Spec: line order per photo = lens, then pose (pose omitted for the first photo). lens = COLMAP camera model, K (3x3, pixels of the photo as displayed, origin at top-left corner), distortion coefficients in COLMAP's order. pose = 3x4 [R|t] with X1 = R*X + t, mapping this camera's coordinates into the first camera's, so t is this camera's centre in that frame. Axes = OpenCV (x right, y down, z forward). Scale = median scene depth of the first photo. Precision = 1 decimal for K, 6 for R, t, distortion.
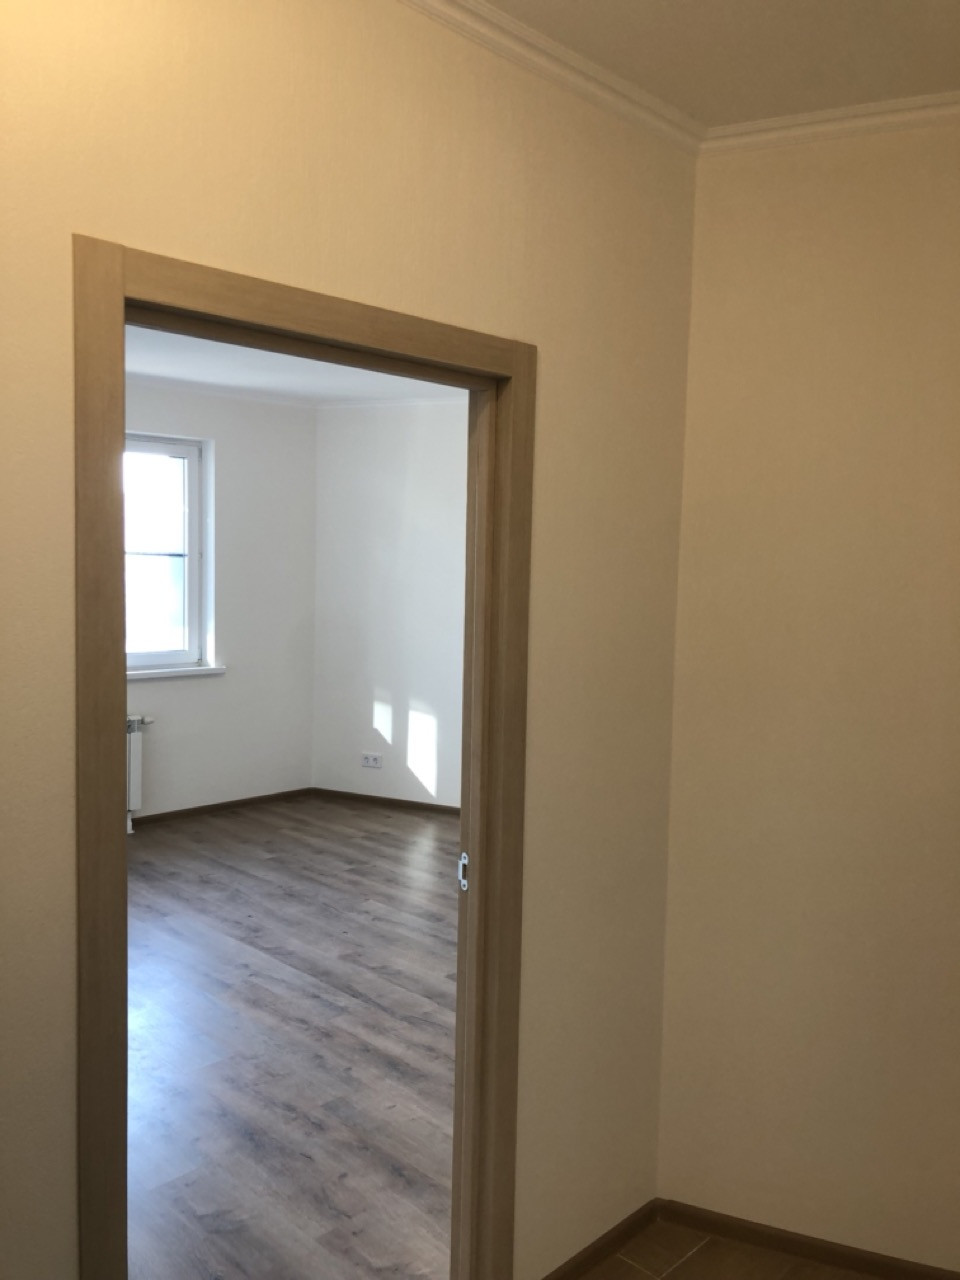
lens RADIAL K [[1055.0, 0, 479.9], [0, 1055.0, 641.2], [0, 0, 1]] dist [0.008126, -0.002945]
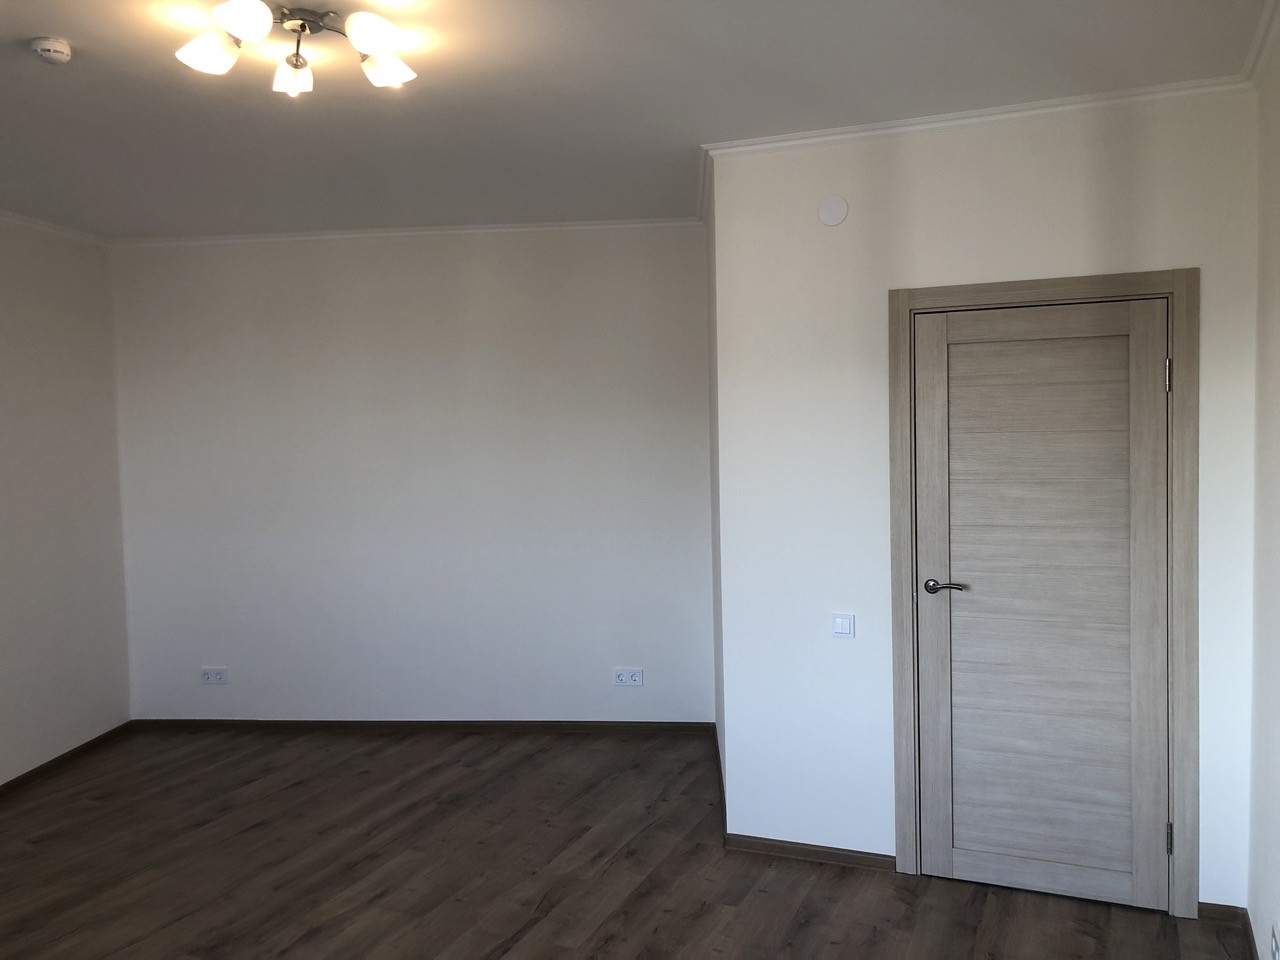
lens RADIAL K [[1055.0, 0, 640.2], [0, 1055.0, 472.6], [0, 0, 1]] dist [0.008126, -0.002945]
pose [[-0.341380, -0.070696, 0.937263, -0.728531], [0.087805, 0.990408, 0.106686, -0.092635], [-0.935815, 0.118717, -0.331898, 0.908314]]
